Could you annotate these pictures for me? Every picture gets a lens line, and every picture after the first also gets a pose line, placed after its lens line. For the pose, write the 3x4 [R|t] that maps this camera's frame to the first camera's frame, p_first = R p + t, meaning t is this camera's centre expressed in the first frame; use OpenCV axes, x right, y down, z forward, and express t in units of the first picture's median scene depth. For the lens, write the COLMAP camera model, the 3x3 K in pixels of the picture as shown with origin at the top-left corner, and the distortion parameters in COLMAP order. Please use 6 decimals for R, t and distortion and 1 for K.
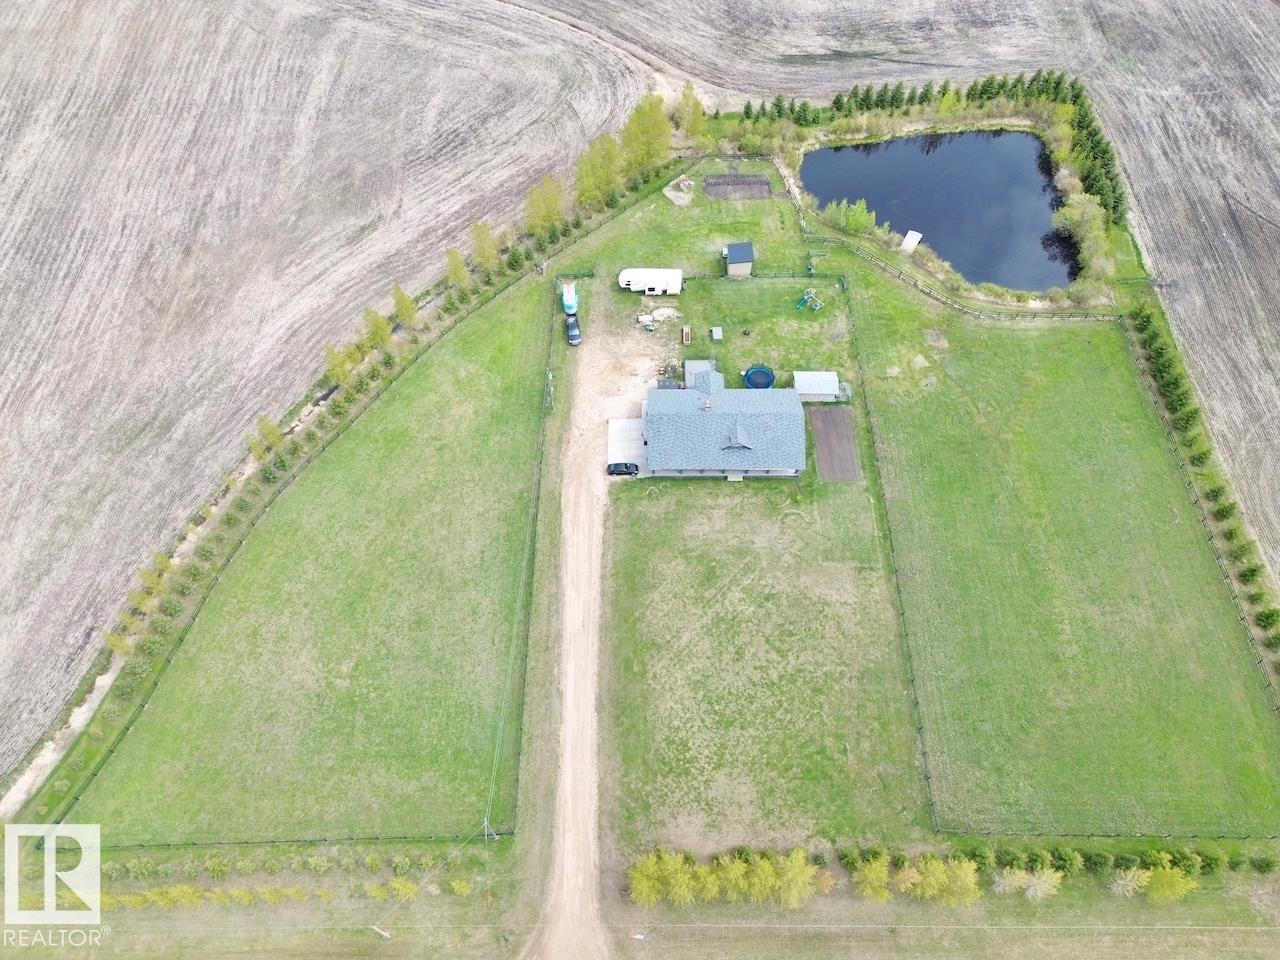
lens RADIAL K [[894.3, 0, 644.0], [0, 894.3, 479.7], [0, 0, 1]] dist [0.078685, -0.074515]
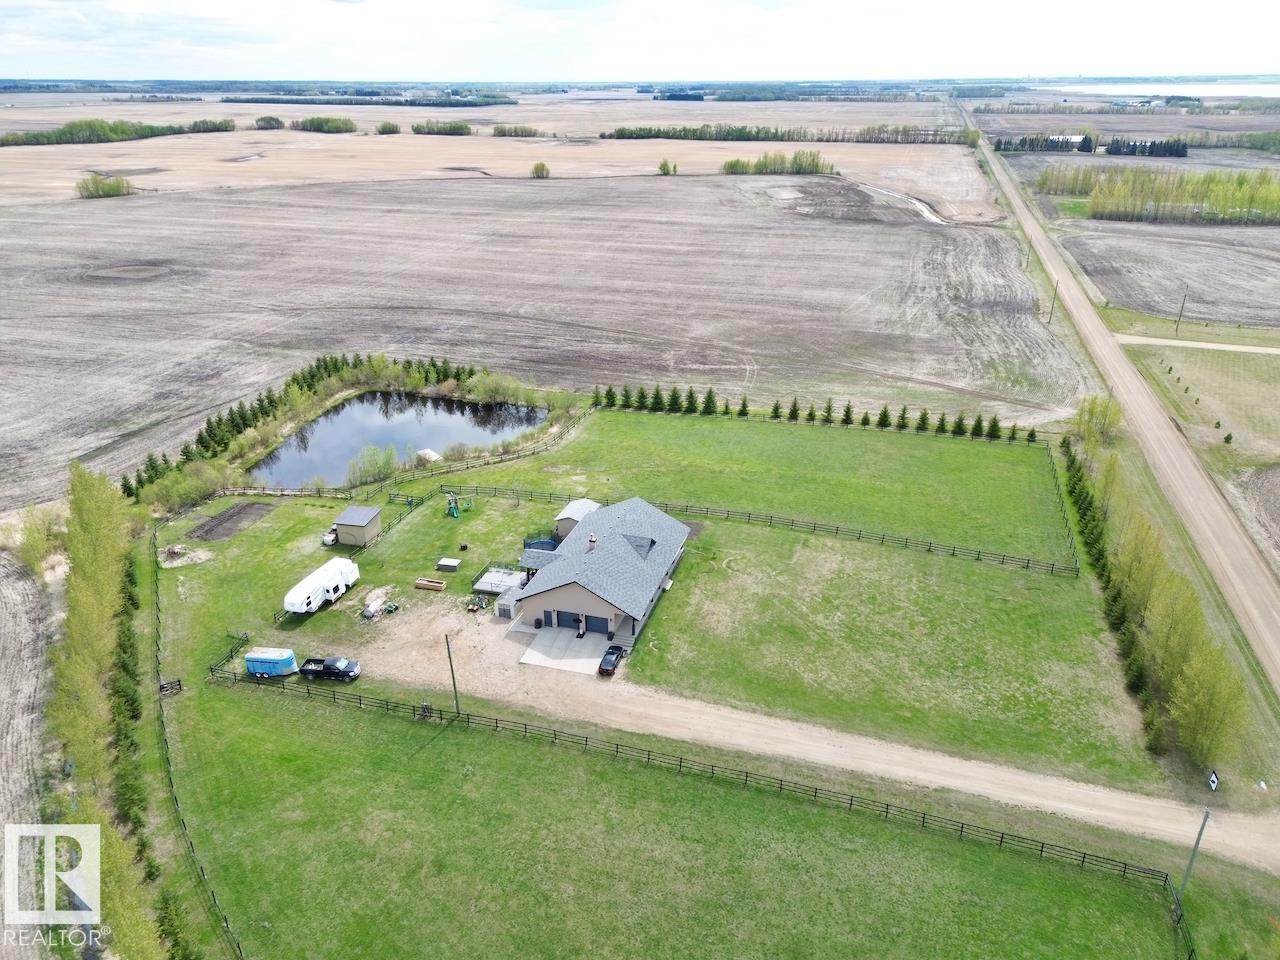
lens RADIAL K [[894.3, 0, 644.0], [0, 894.3, 479.7], [0, 0, 1]] dist [0.078685, -0.074515]
pose [[0.289477, -0.385408, 0.876164, -0.611249], [0.806171, 0.591651, -0.006096, -0.074482], [-0.516034, 0.708103, 0.481974, 0.557273]]
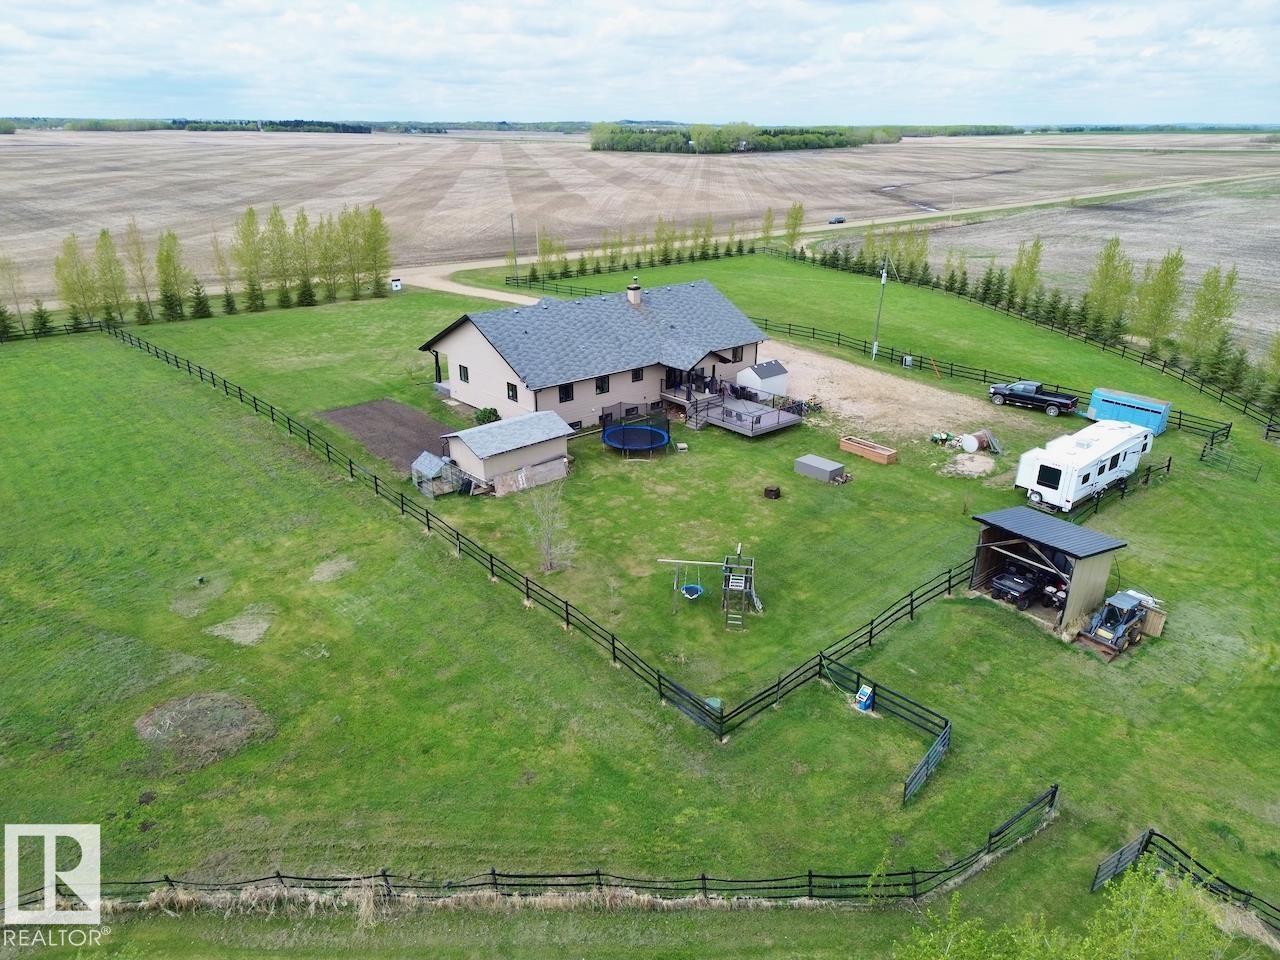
lens RADIAL K [[894.3, 0, 644.0], [0, 894.3, 479.7], [0, 0, 1]] dist [0.078685, -0.074515]
pose [[-0.753500, 0.242379, -0.611138, 0.422960], [-0.552427, 0.270577, 0.788424, -0.478612], [0.356458, 0.931687, -0.069983, 1.162379]]
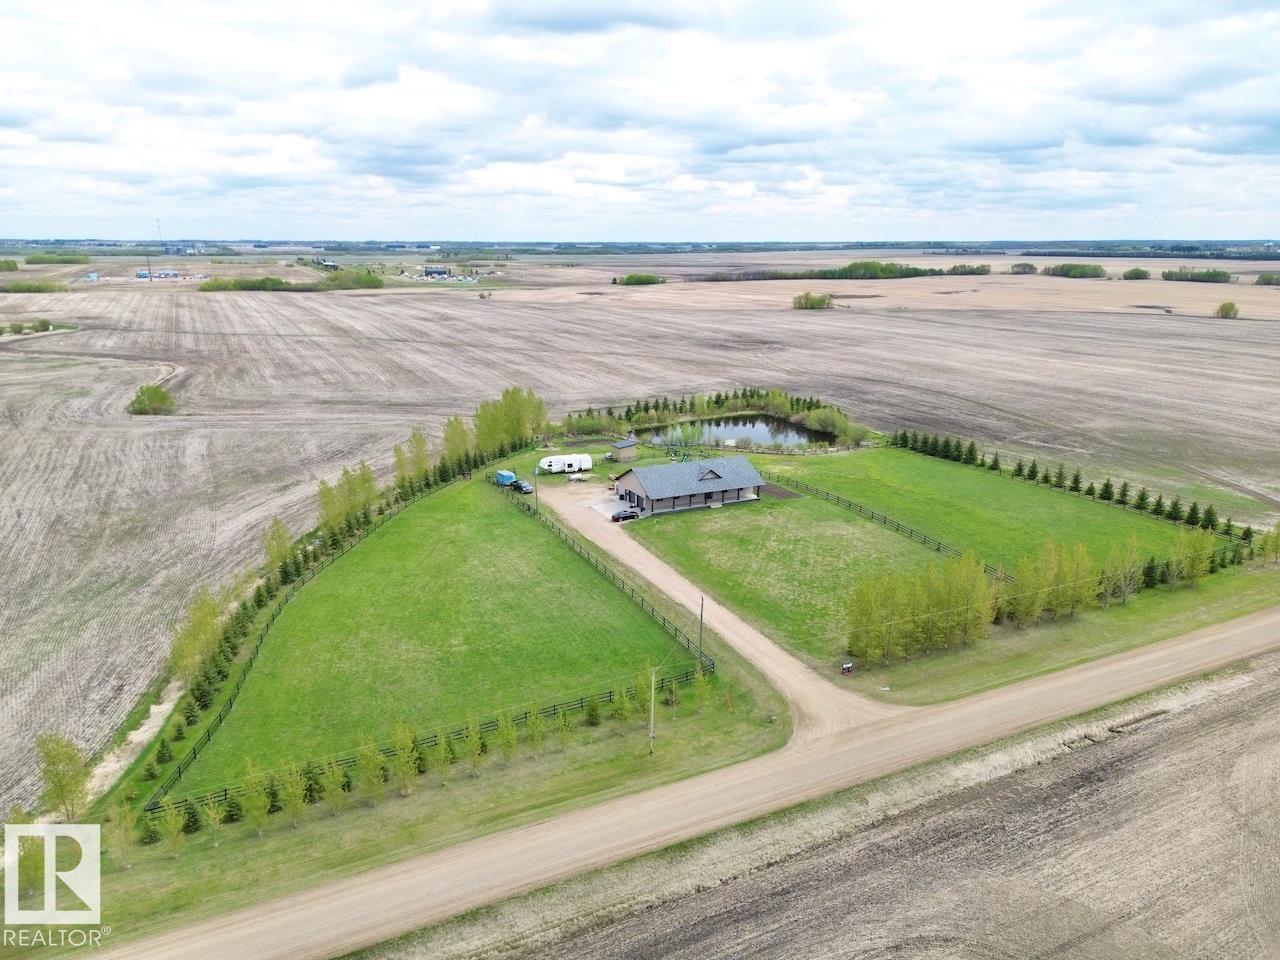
lens RADIAL K [[894.3, 0, 644.0], [0, 894.3, 479.7], [0, 0, 1]] dist [0.078685, -0.074515]
pose [[0.899479, -0.108243, 0.423345, -0.489077], [0.365425, 0.717547, -0.592951, 0.650301], [-0.239587, 0.688048, 0.684973, 0.202135]]
